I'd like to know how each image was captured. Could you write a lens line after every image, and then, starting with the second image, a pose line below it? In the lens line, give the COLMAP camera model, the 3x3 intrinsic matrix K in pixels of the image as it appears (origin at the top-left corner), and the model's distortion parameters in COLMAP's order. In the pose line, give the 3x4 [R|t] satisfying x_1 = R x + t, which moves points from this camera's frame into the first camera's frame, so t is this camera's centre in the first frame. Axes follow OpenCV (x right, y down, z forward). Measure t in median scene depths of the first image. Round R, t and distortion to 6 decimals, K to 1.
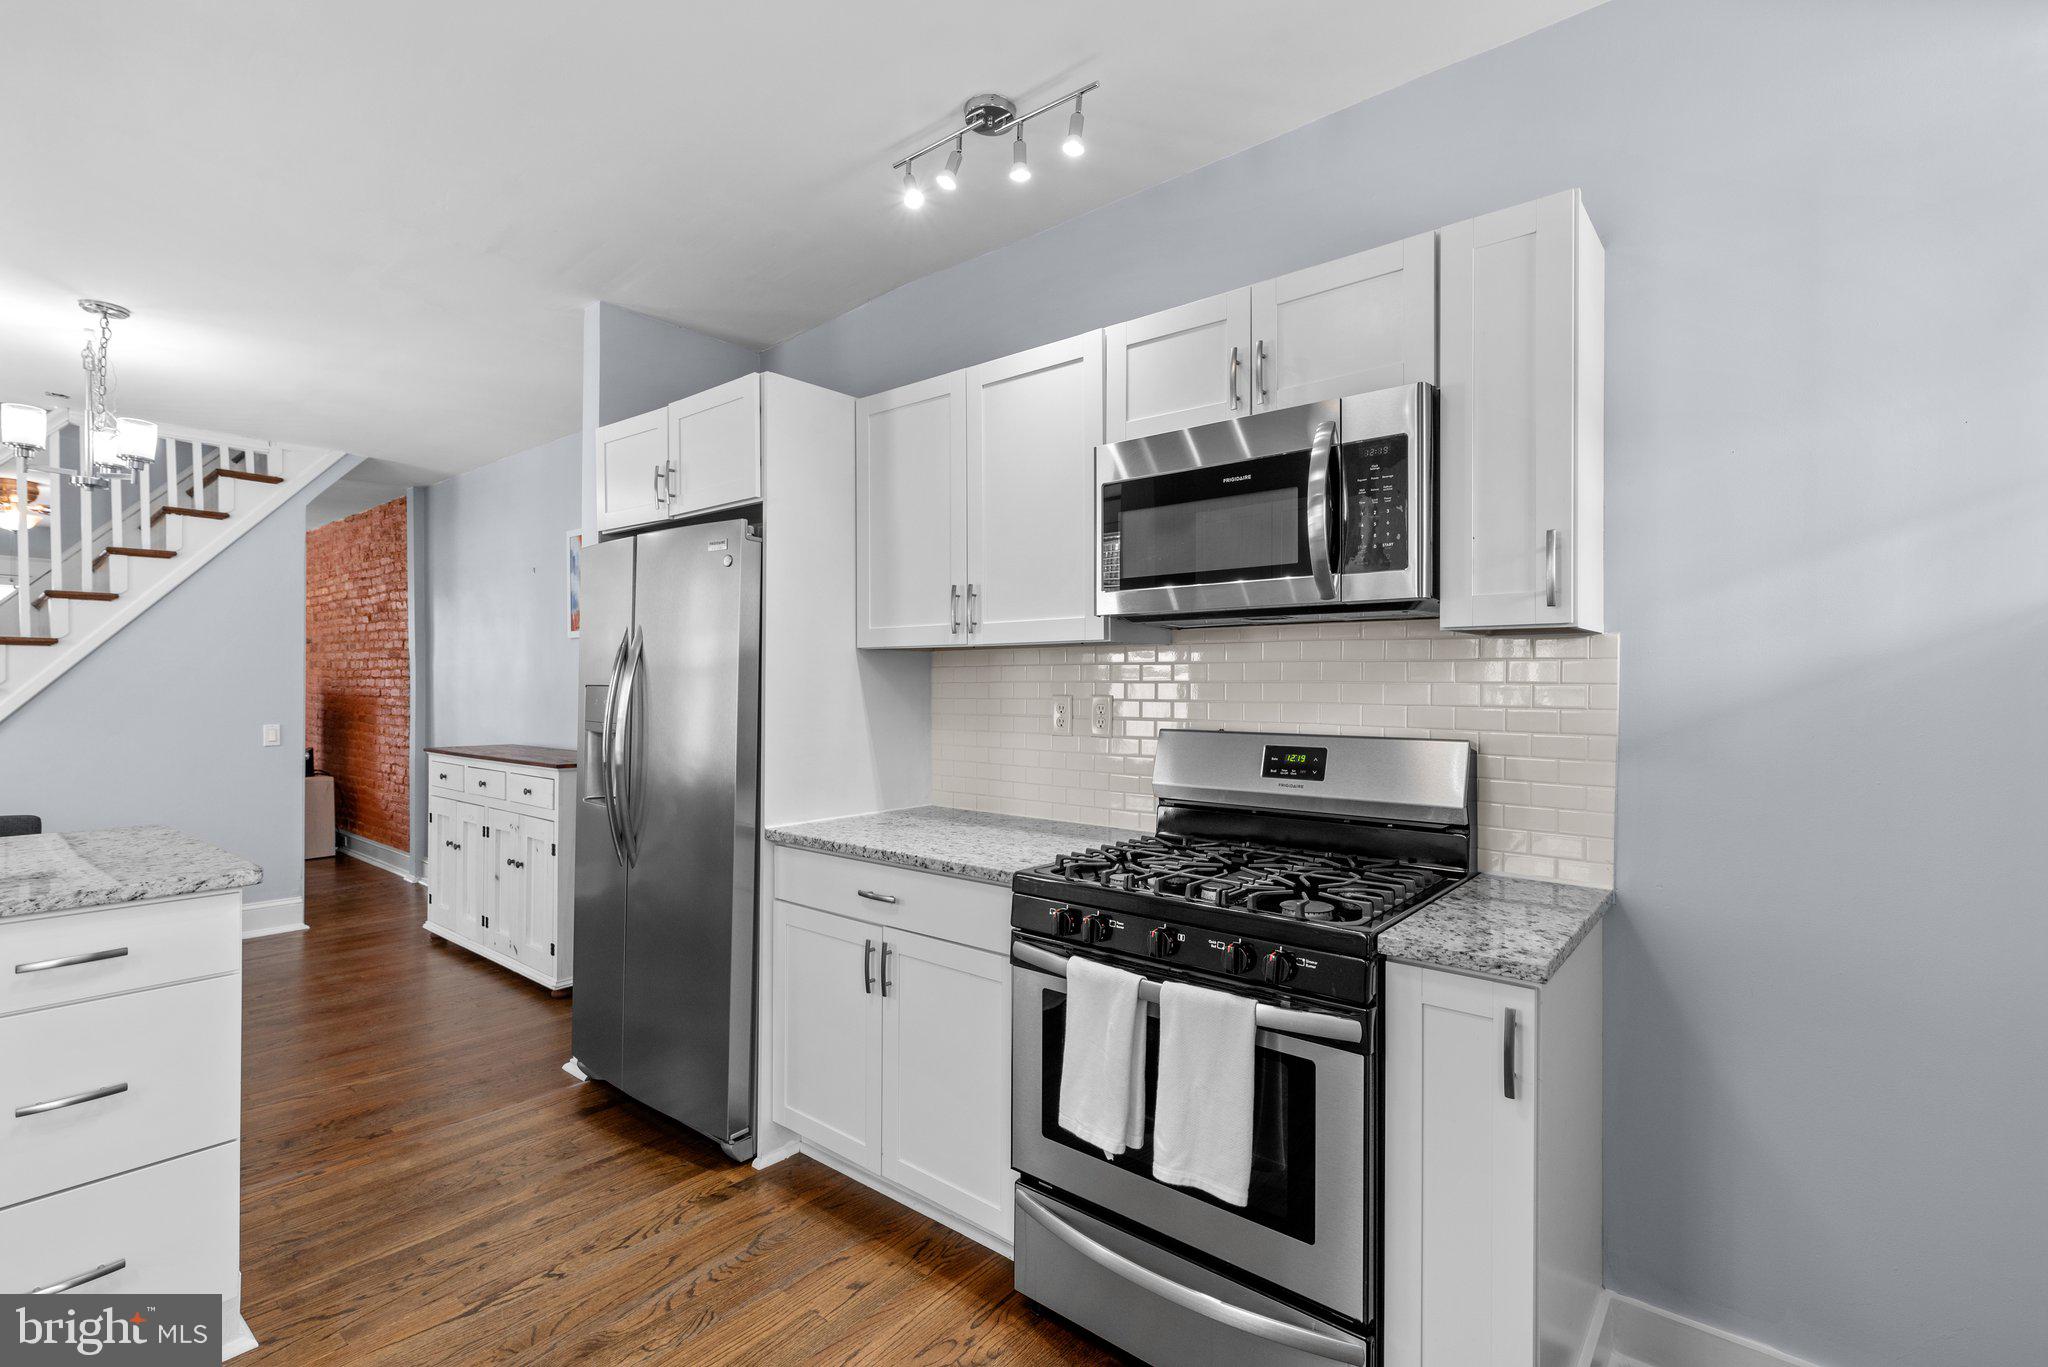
lens RADIAL K [[906.5, 0, 1030.1], [0, 906.5, 685.2], [0, 0, 1]] dist [0.000628, -0.000381]
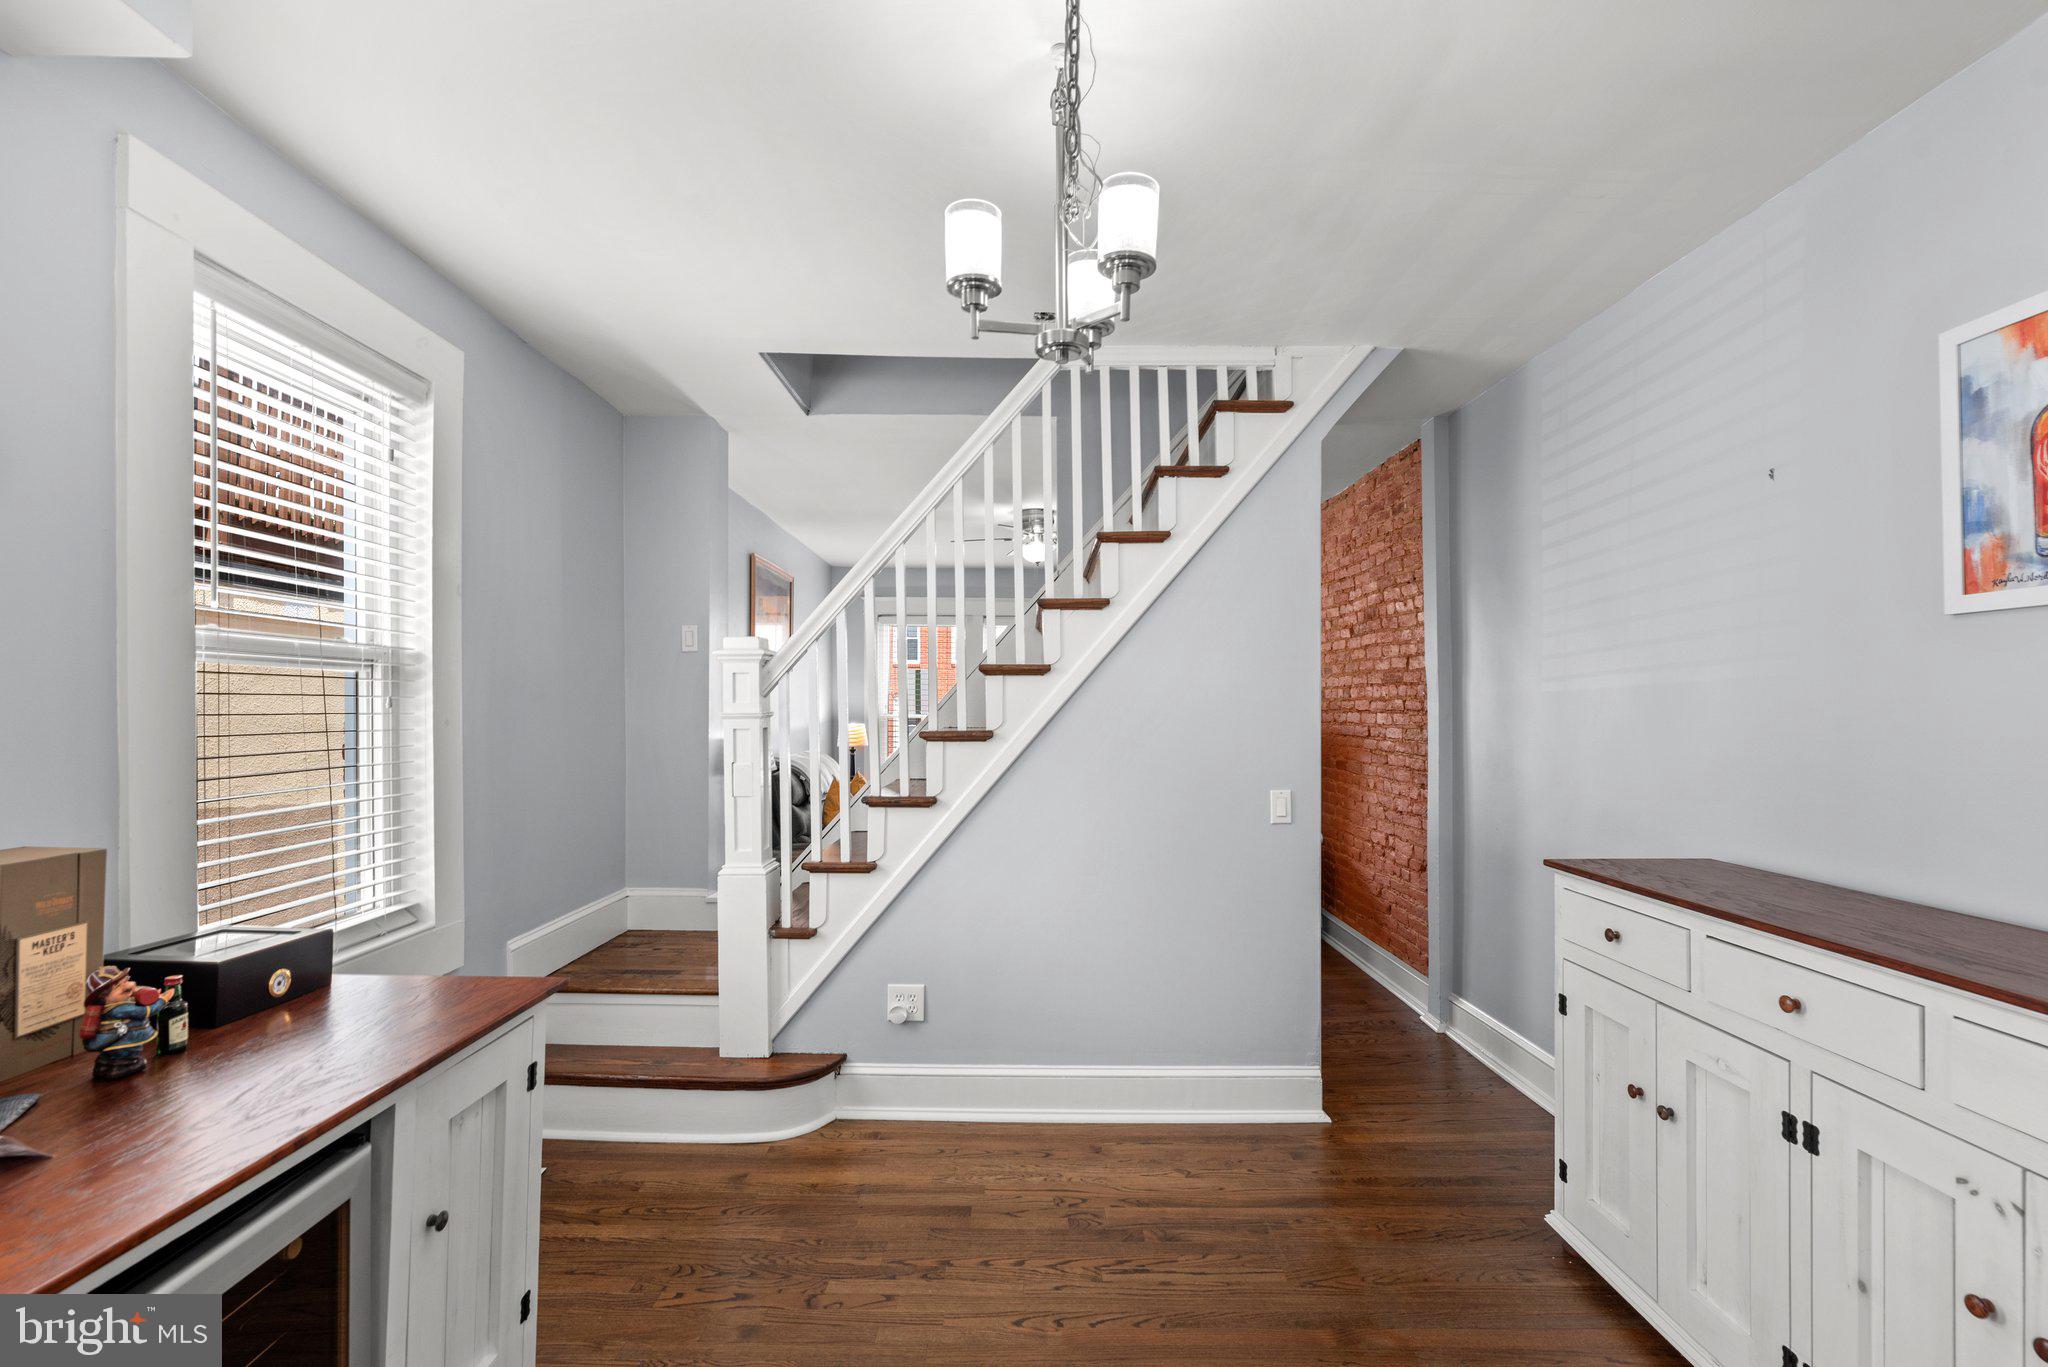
lens RADIAL K [[906.5, 0, 1024.1], [0, 906.5, 693.1], [0, 0, 1]] dist [0.000628, -0.000381]
pose [[0.629210, -0.017309, -0.777043, -0.365418], [0.002978, 0.999798, -0.019860, -0.010198], [0.777230, 0.010182, 0.629134, 0.368908]]
